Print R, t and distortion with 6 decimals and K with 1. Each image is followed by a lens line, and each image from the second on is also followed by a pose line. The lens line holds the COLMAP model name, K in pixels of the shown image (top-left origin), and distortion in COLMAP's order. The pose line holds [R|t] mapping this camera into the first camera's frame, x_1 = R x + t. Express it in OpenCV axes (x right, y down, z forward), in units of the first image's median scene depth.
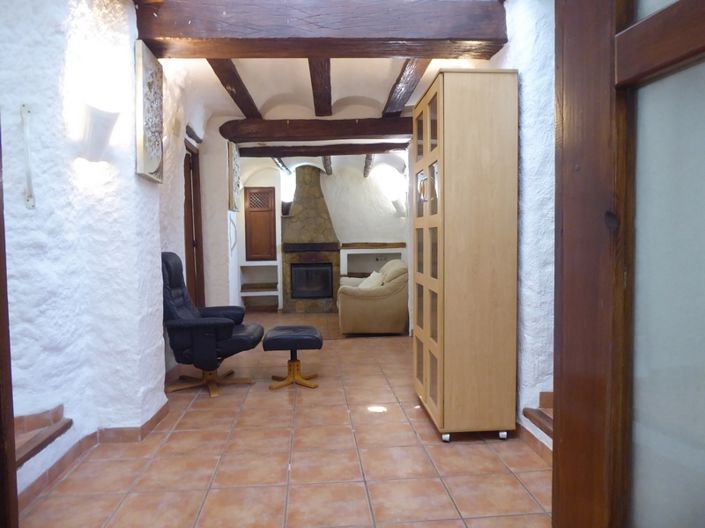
lens RADIAL K [[509.5, 0, 352.7], [0, 509.5, 262.1], [0, 0, 1]] dist [-0.012692, -0.000640]
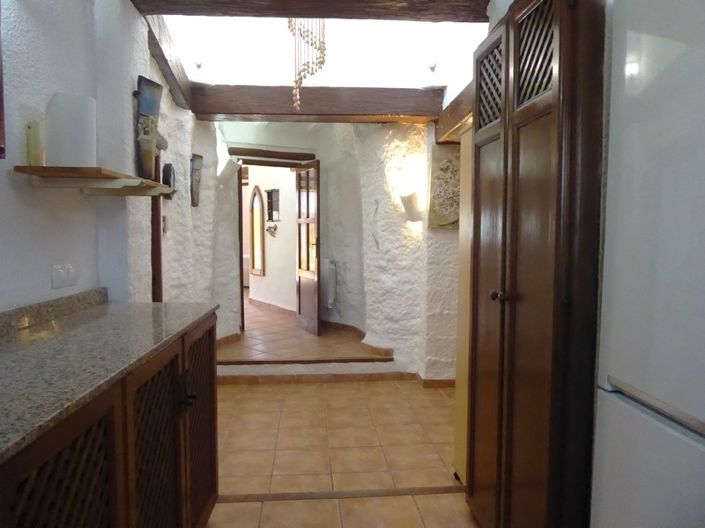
lens RADIAL K [[509.5, 0, 352.9], [0, 509.5, 264.8], [0, 0, 1]] dist [-0.012692, -0.000640]
pose [[-0.015906, 0.070765, -0.997366, 1.382024], [-0.053490, 0.996004, 0.071521, -0.175839], [0.998442, 0.054487, -0.012057, 0.873954]]
